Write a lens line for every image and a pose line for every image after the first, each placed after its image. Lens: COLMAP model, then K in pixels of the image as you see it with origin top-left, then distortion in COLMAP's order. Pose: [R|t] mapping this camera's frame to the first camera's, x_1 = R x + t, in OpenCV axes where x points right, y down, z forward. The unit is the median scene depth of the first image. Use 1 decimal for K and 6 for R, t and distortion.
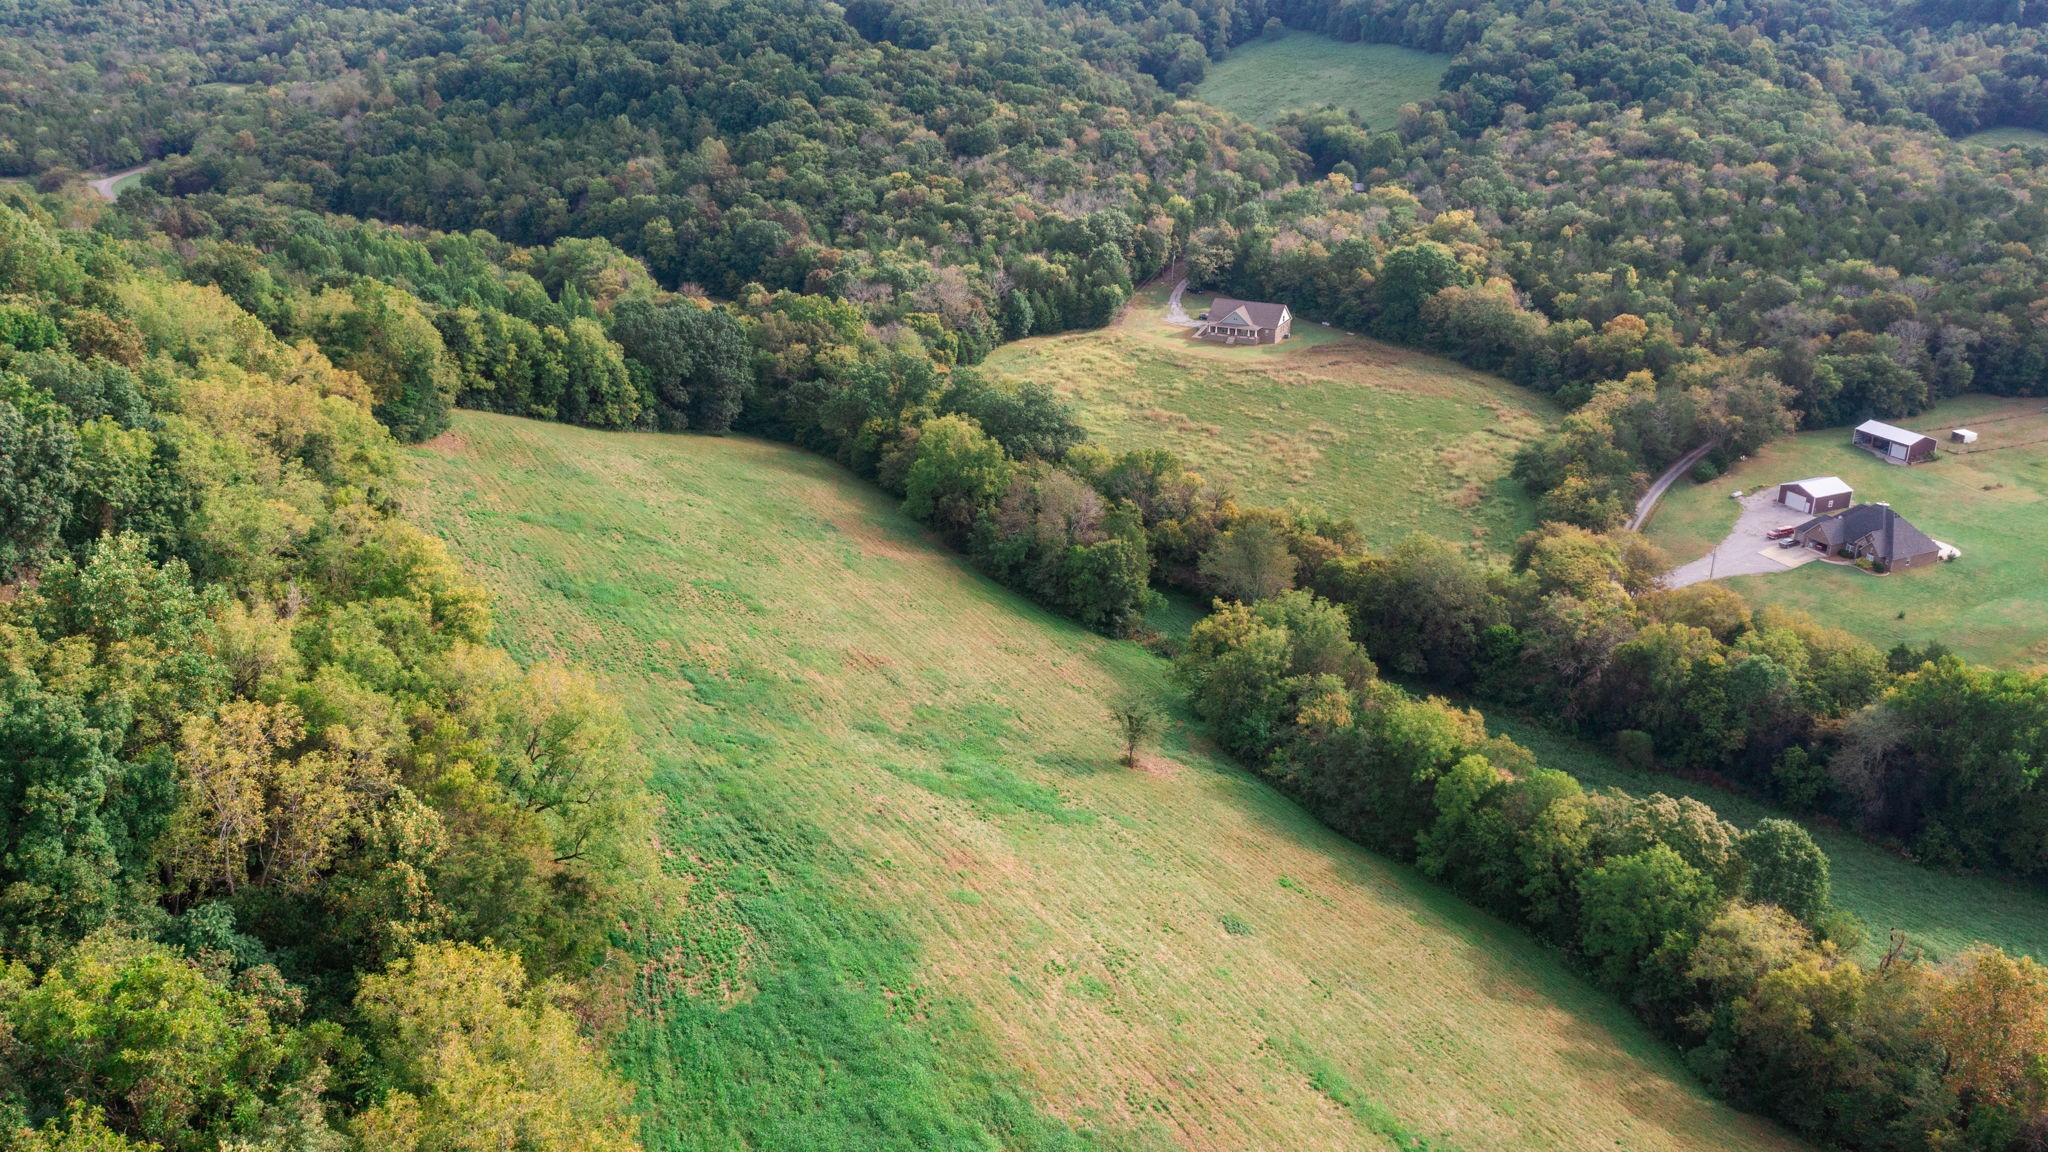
lens RADIAL K [[1618.6, 0, 1026.0], [0, 1618.6, 572.9], [0, 0, 1]] dist [-0.018315, 0.002782]
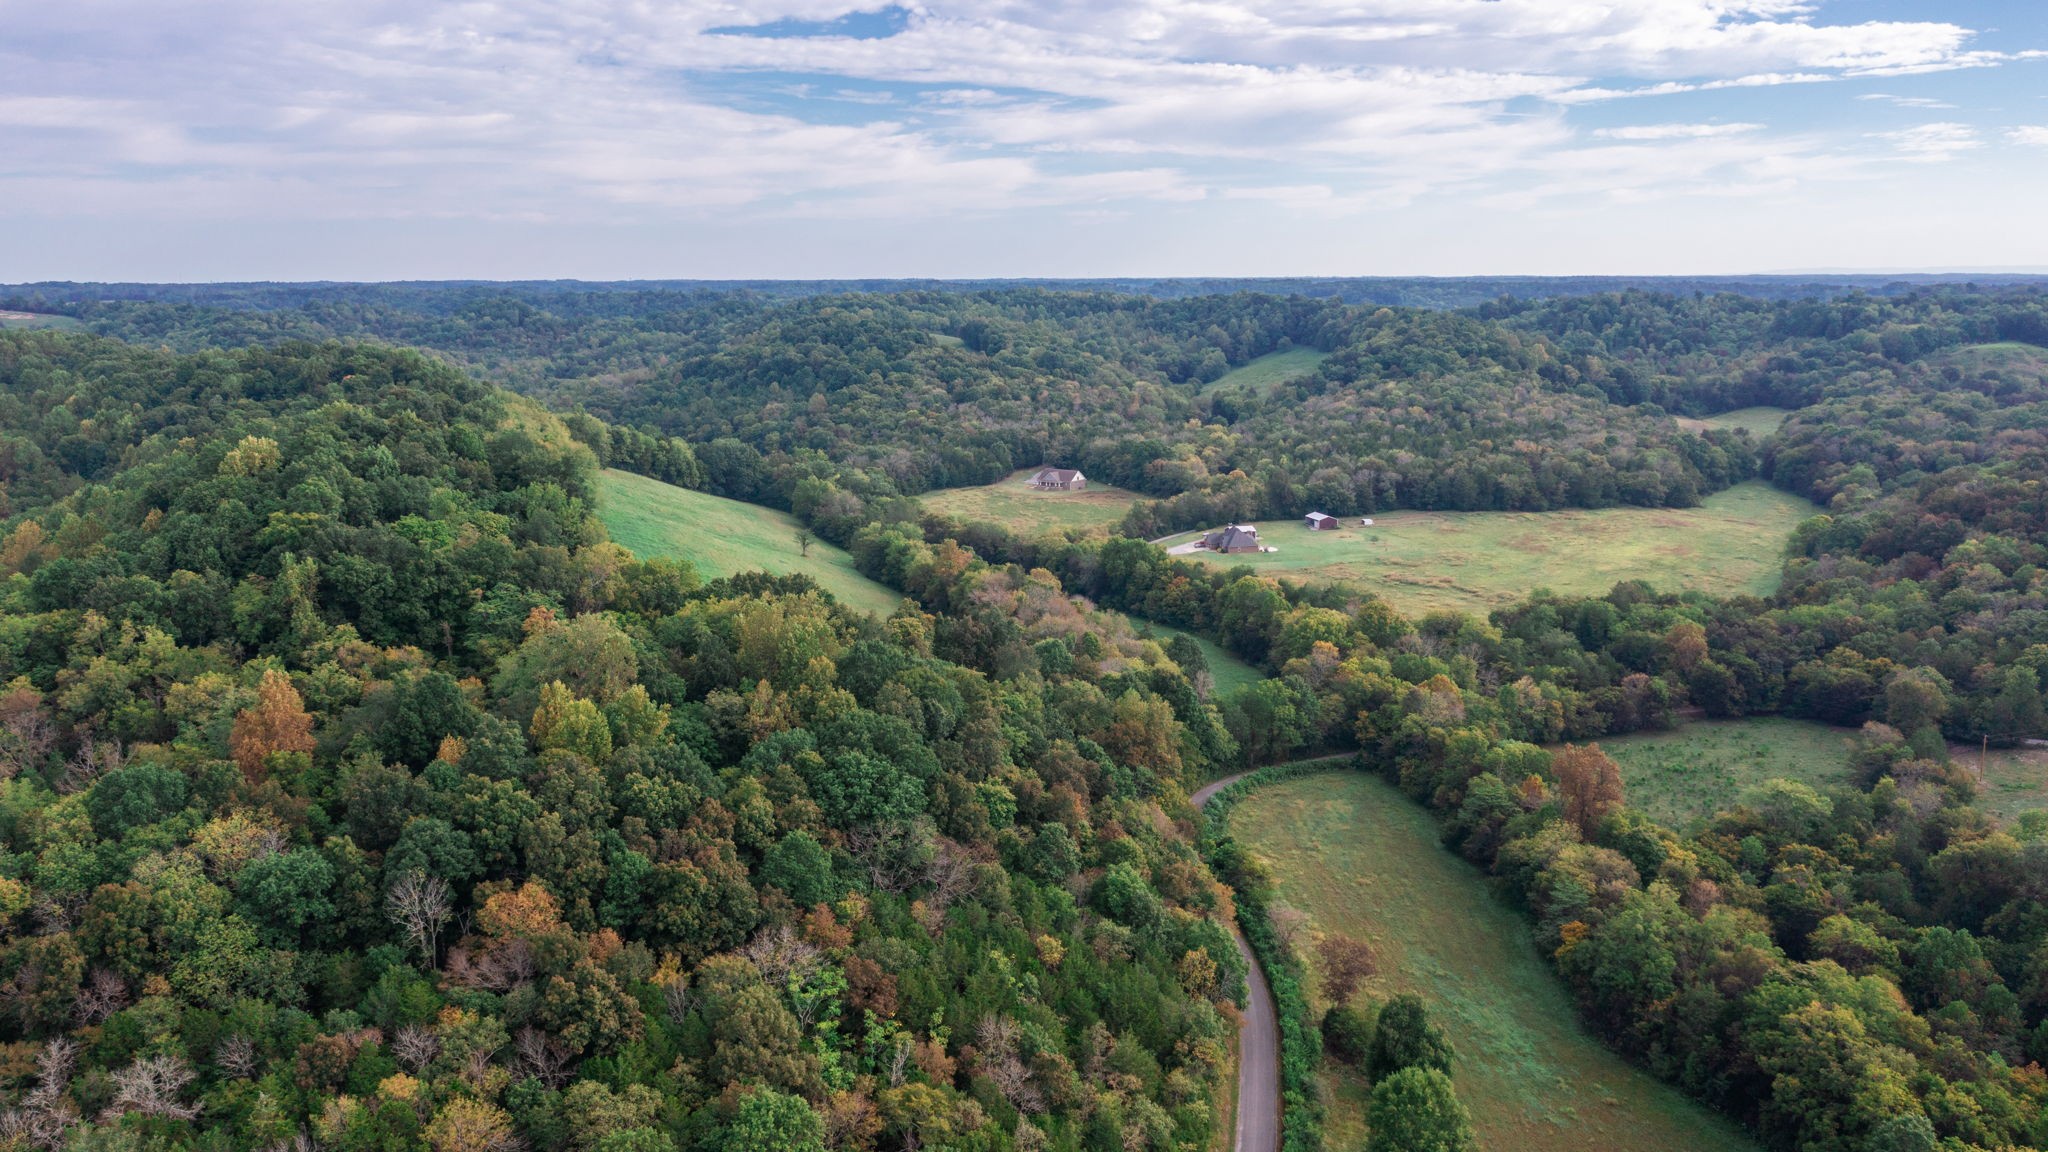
lens RADIAL K [[1618.6, 0, 1029.8], [0, 1618.6, 572.7], [0, 0, 1]] dist [-0.018315, 0.002782]
pose [[0.984011, 0.025631, -0.176252, 0.453040], [-0.060062, 0.979378, -0.192901, 0.318300], [0.167673, 0.200403, 0.965259, -0.786880]]
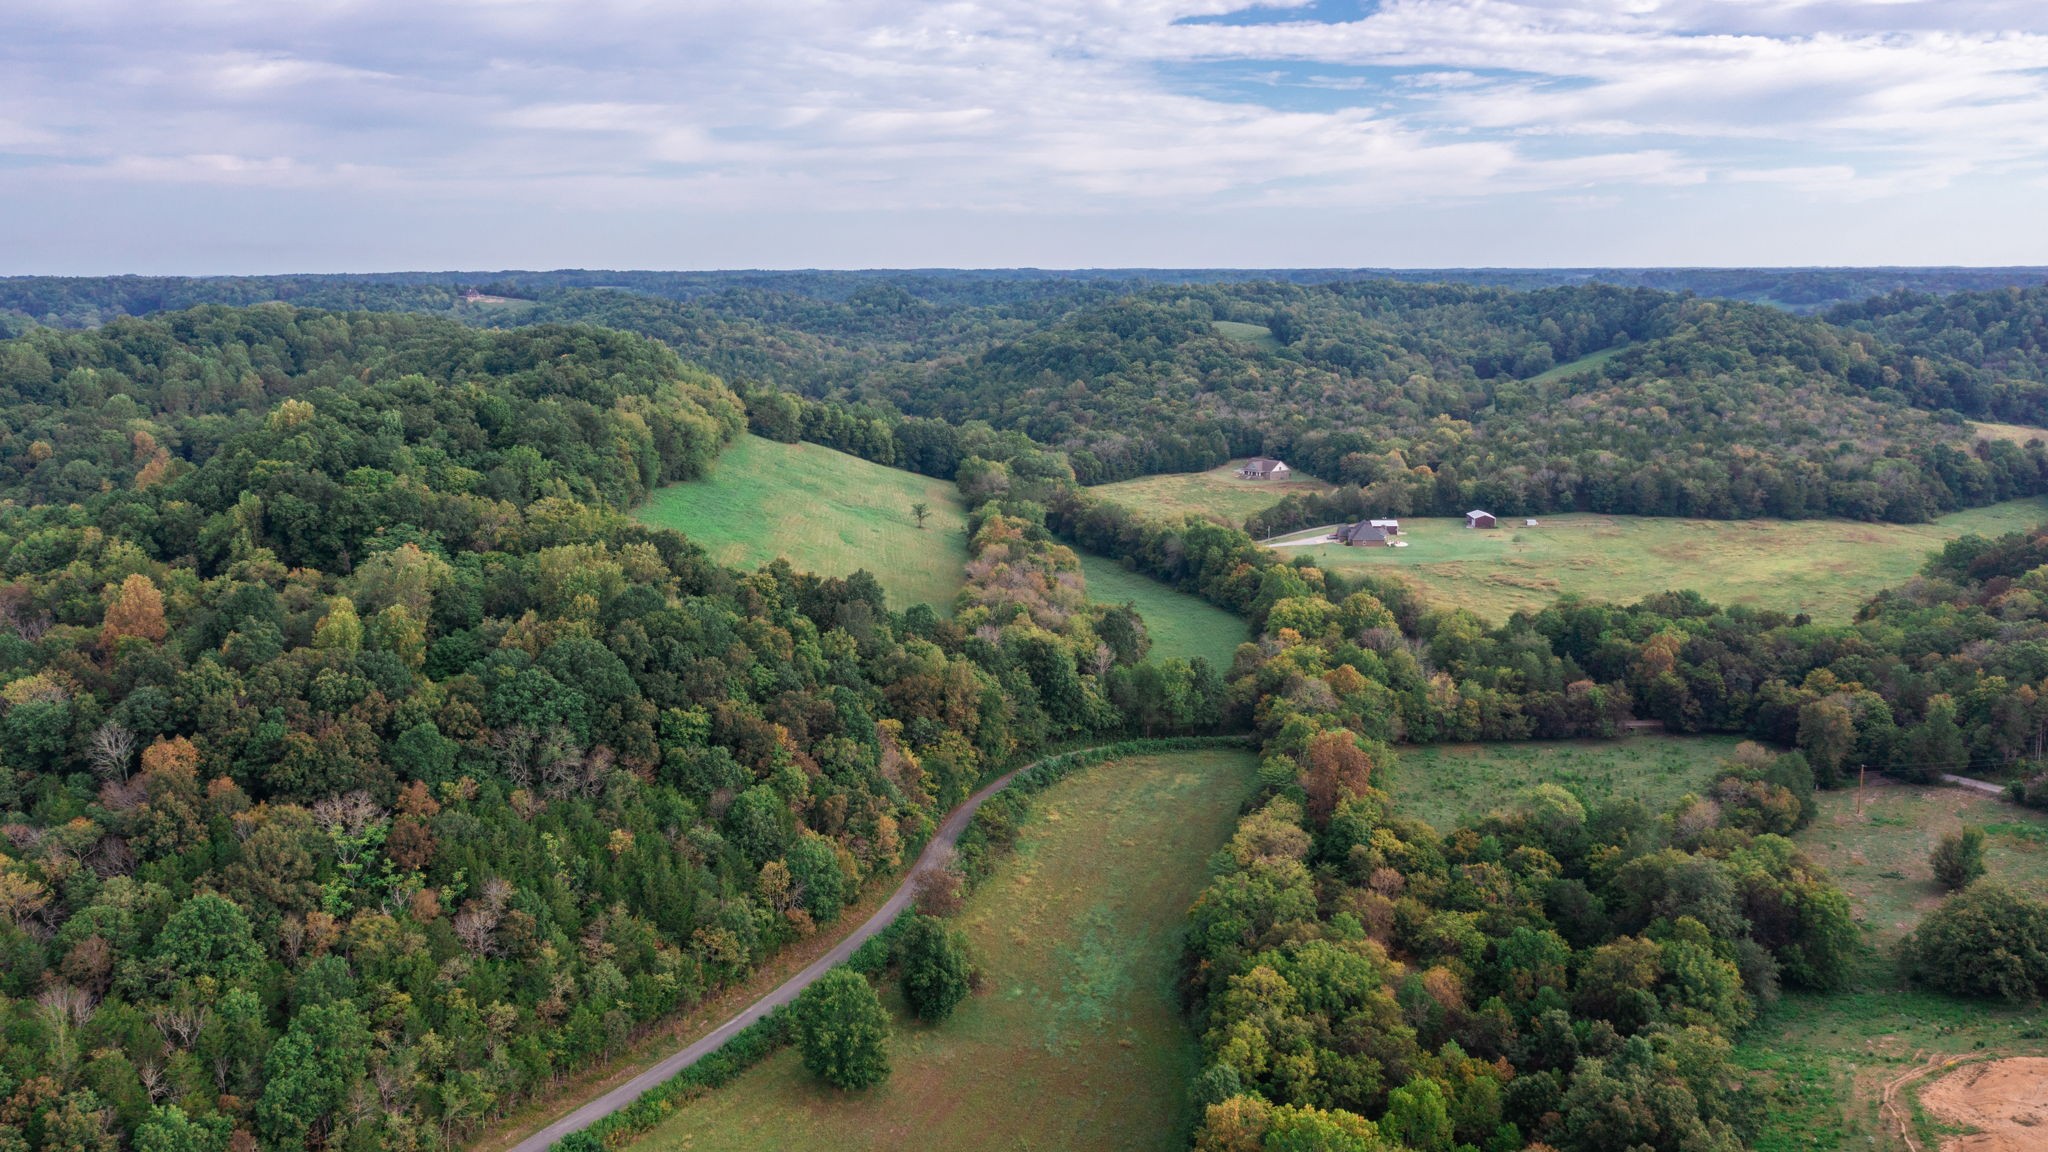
lens RADIAL K [[1618.6, 0, 1027.1], [0, 1618.6, 596.9], [0, 0, 1]] dist [-0.018315, 0.002782]
pose [[0.892715, 0.084174, -0.442690, 0.769168], [-0.161846, 0.976741, -0.140654, 0.307241], [0.420554, 0.197212, 0.885574, -0.763044]]
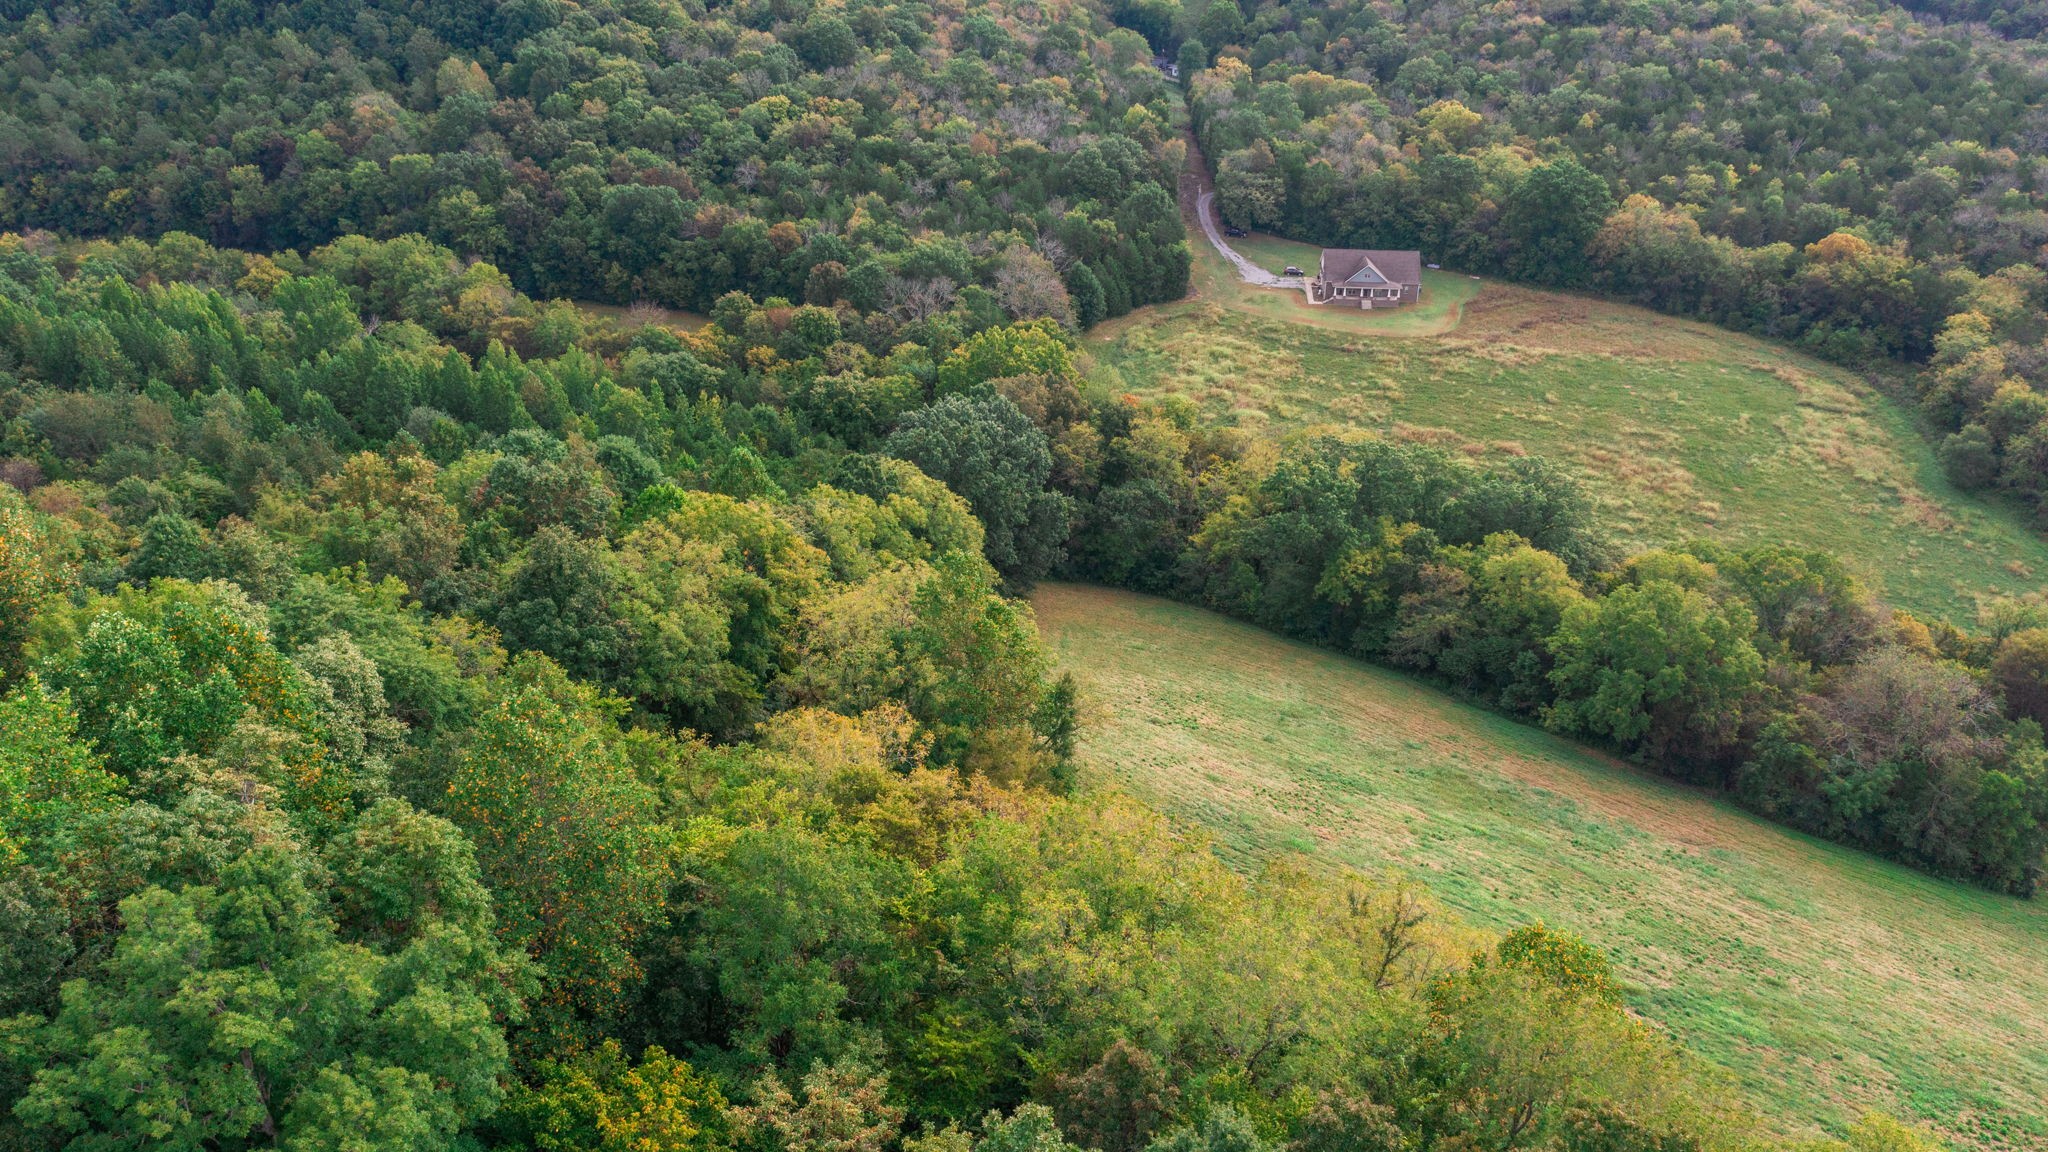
lens RADIAL K [[1618.6, 0, 1025.4], [0, 1618.6, 572.2], [0, 0, 1]] dist [-0.018315, 0.002782]
pose [[0.929881, -0.161192, 0.330663, -0.315777], [0.131052, 0.985067, 0.111659, -0.131105], [-0.343724, -0.060496, 0.937120, 0.338639]]
